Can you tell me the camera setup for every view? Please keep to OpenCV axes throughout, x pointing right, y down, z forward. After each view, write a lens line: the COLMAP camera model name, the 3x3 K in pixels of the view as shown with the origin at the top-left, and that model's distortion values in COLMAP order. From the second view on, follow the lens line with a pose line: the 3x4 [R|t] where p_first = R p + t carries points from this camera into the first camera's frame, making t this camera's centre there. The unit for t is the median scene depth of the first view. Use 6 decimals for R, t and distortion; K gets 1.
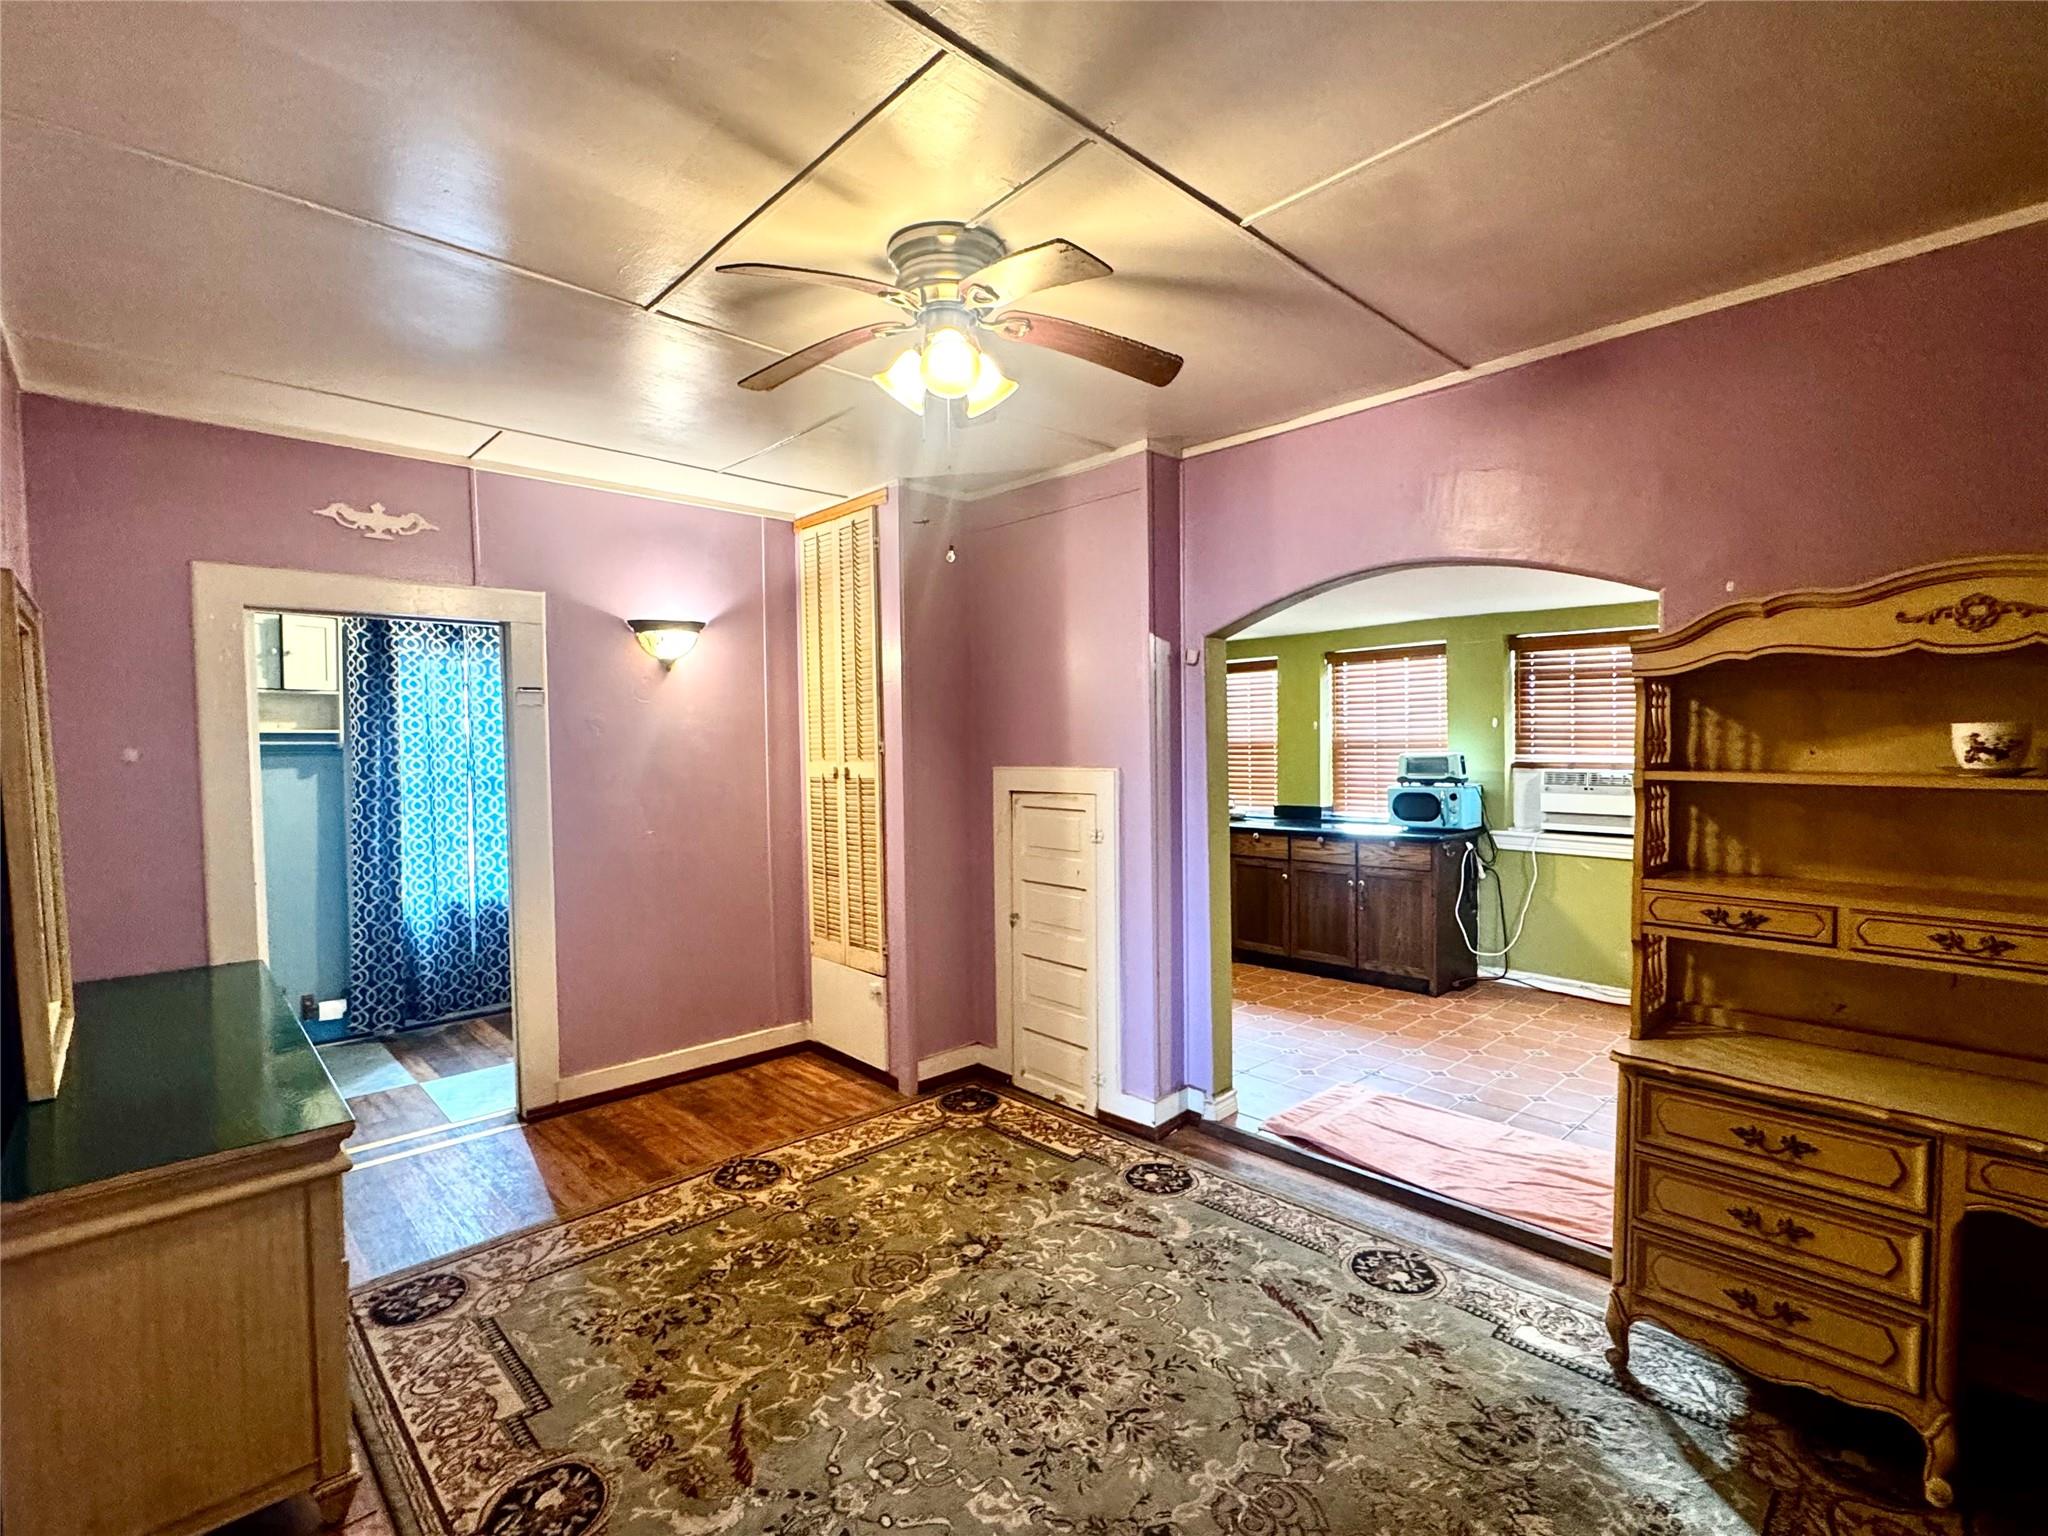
lens RADIAL K [[945.4, 0, 1020.7], [0, 945.4, 769.7], [0, 0, 1]] dist [-0.003694, 0.000758]
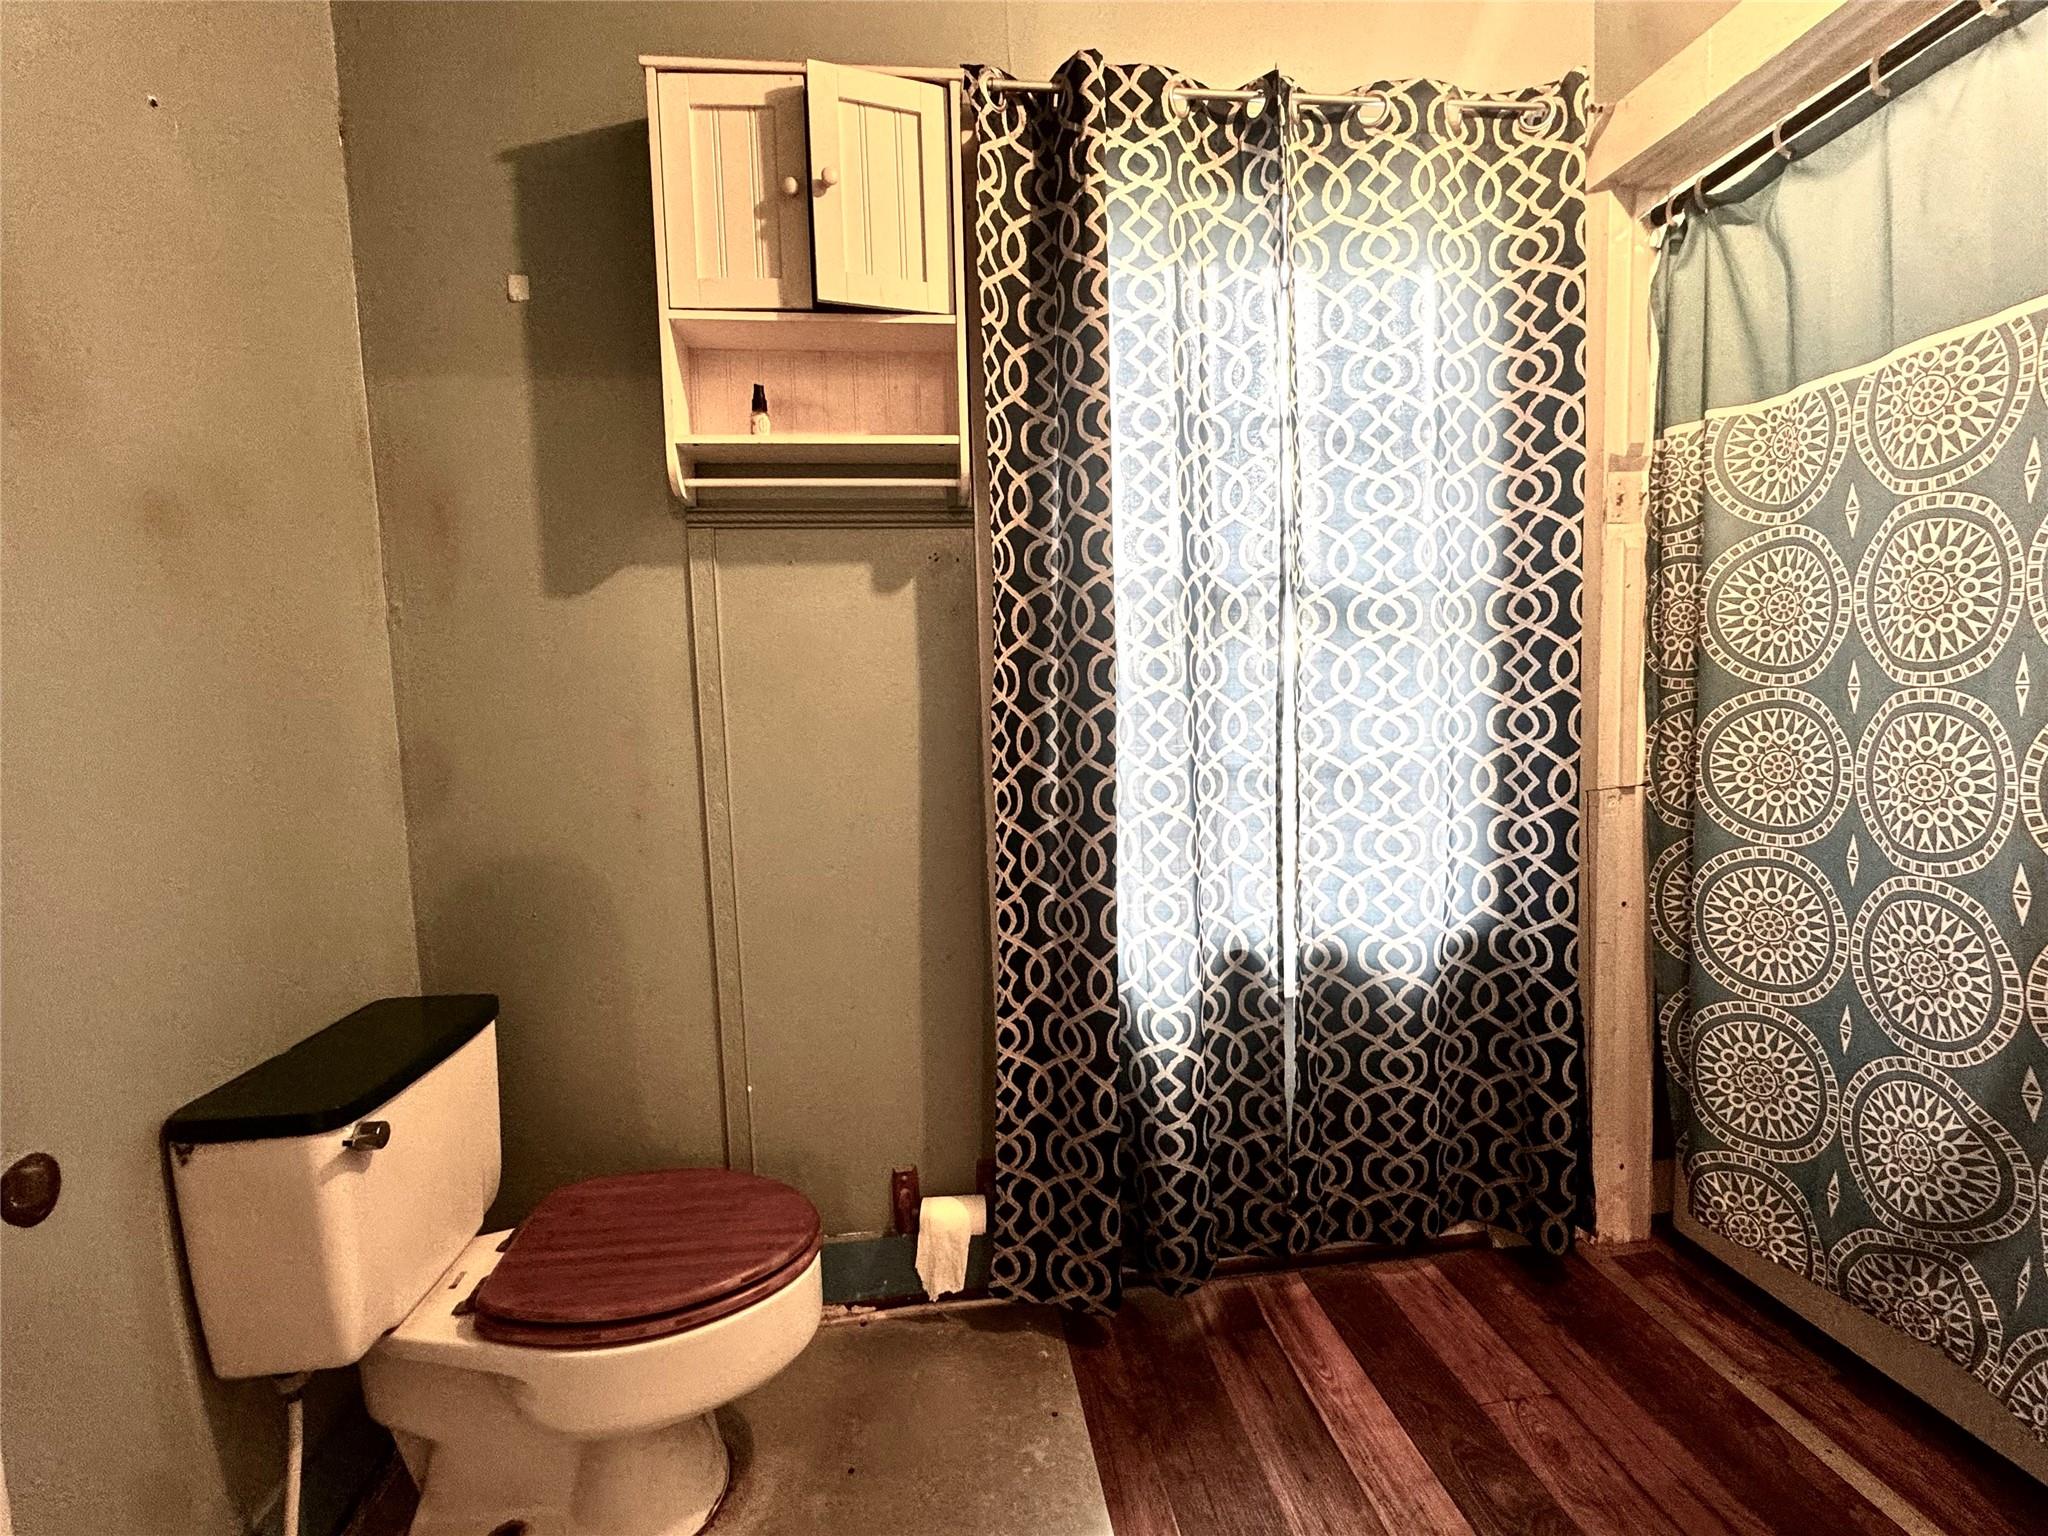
lens RADIAL K [[945.4, 0, 1020.7], [0, 945.4, 769.7], [0, 0, 1]] dist [-0.003694, 0.000758]
pose [[0.798038, 0.036649, -0.601492, -0.461075], [0.007269, 0.997491, 0.070422, 0.048358], [0.602564, -0.060572, 0.795769, 0.683916]]
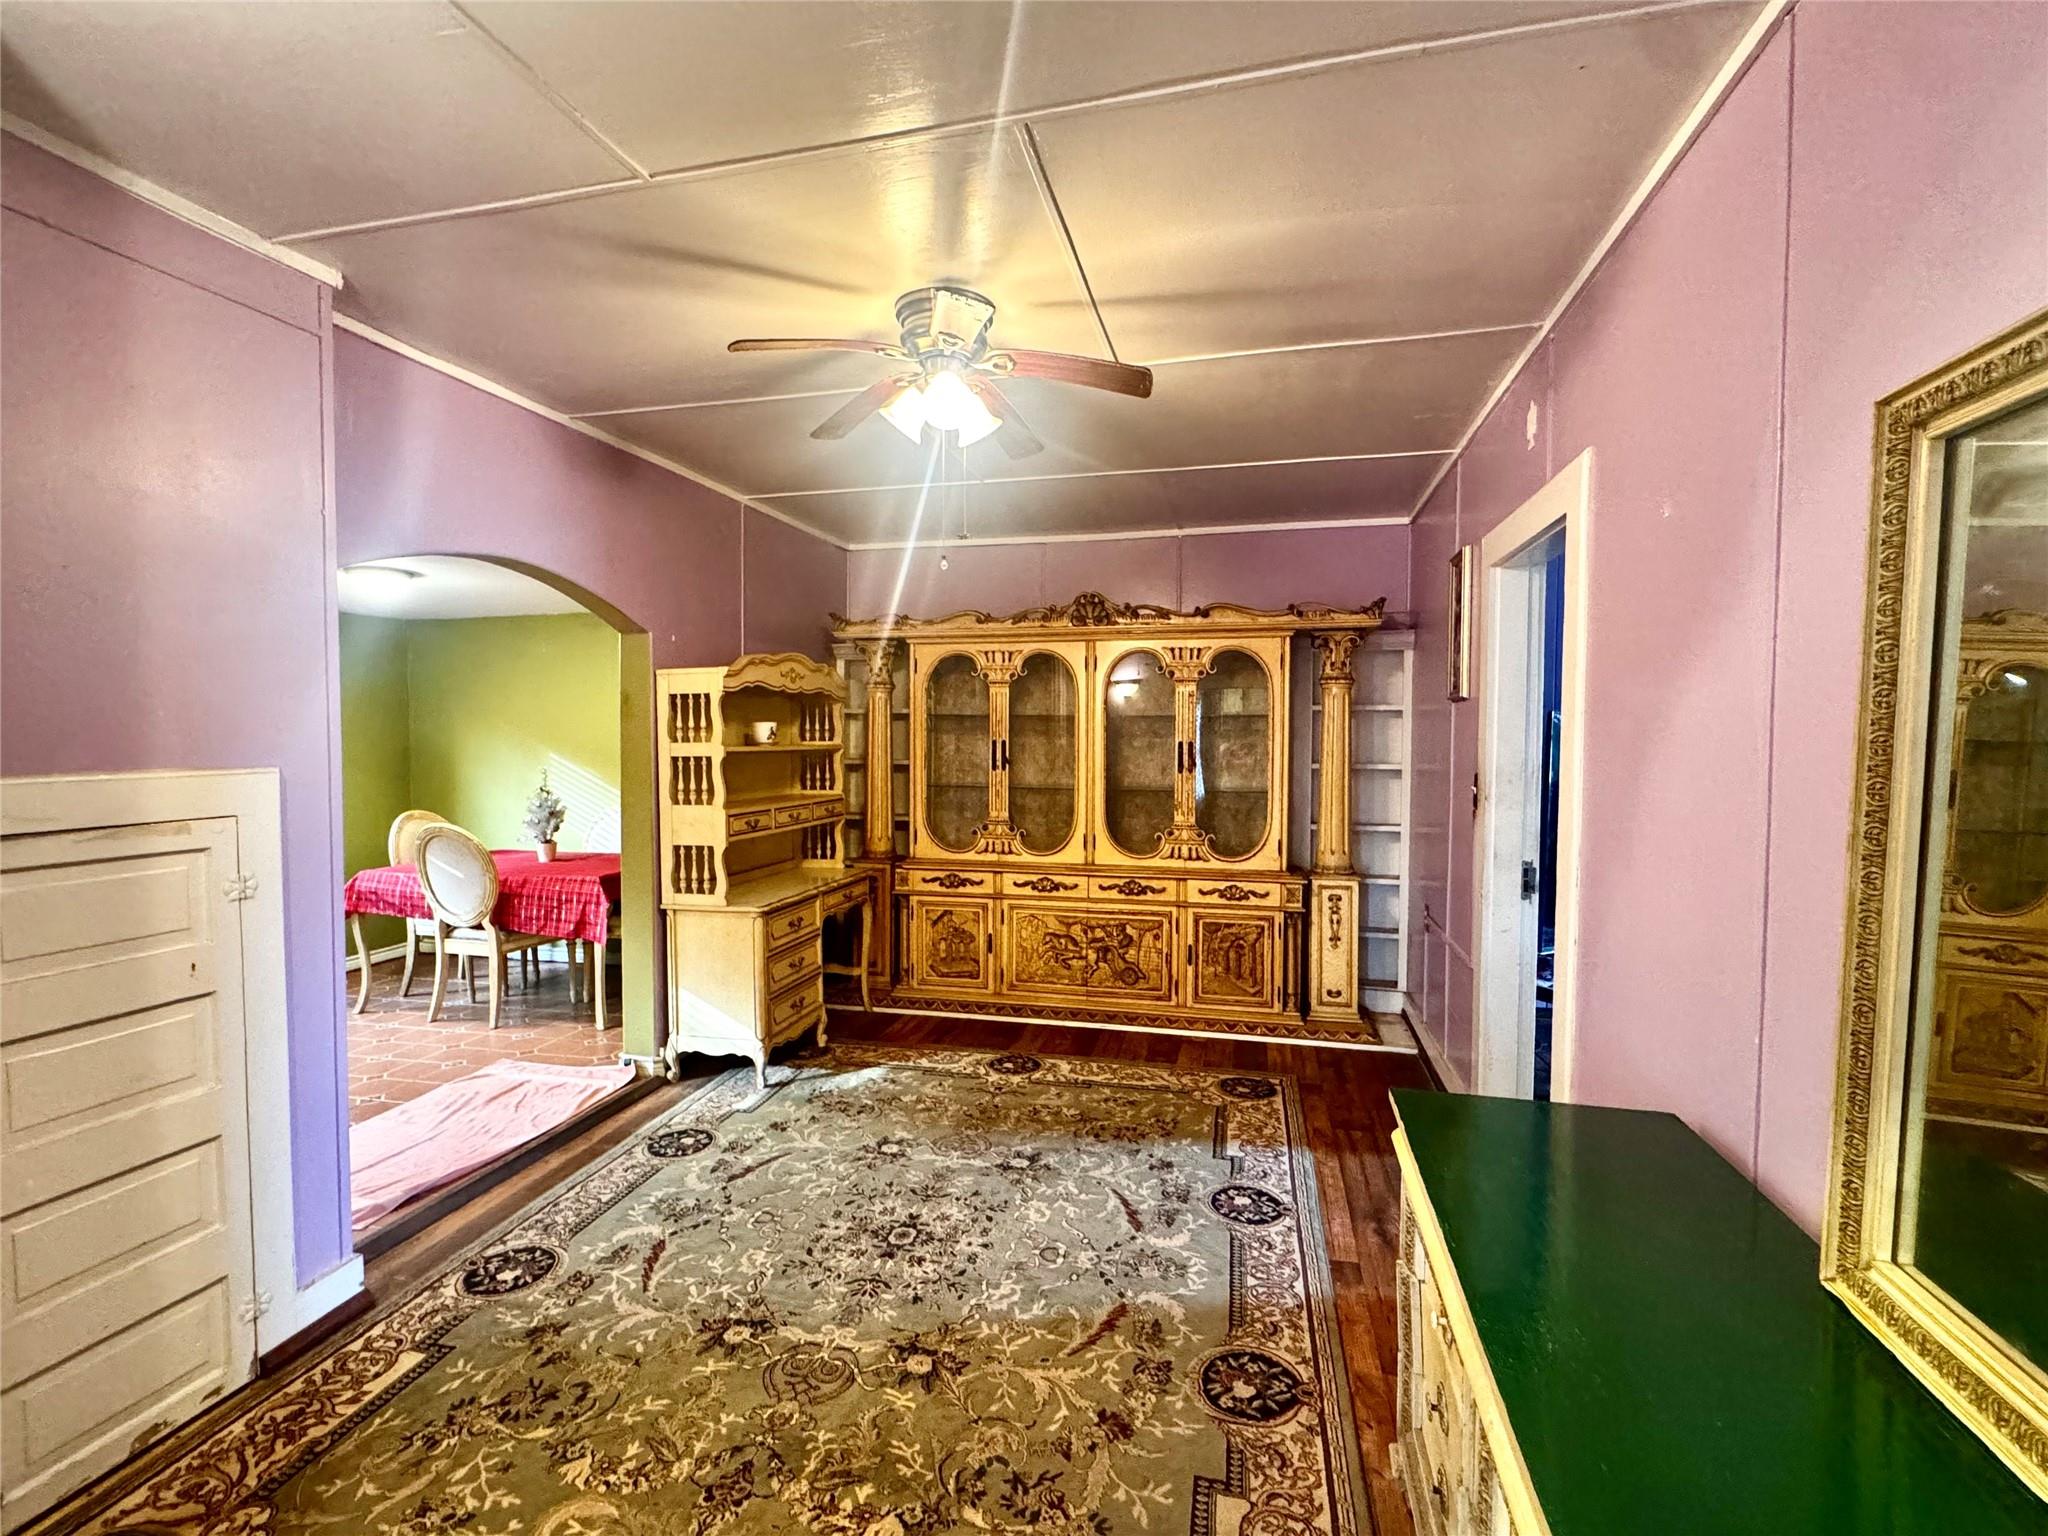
lens RADIAL K [[945.4, 0, 1020.7], [0, 945.4, 769.7], [0, 0, 1]] dist [-0.003694, 0.000758]
pose [[-0.541464, -0.021407, 0.840451, -1.210163], [0.032456, 0.998398, 0.046340, -0.021899], [-0.840097, 0.052370, -0.539902, 1.687358]]
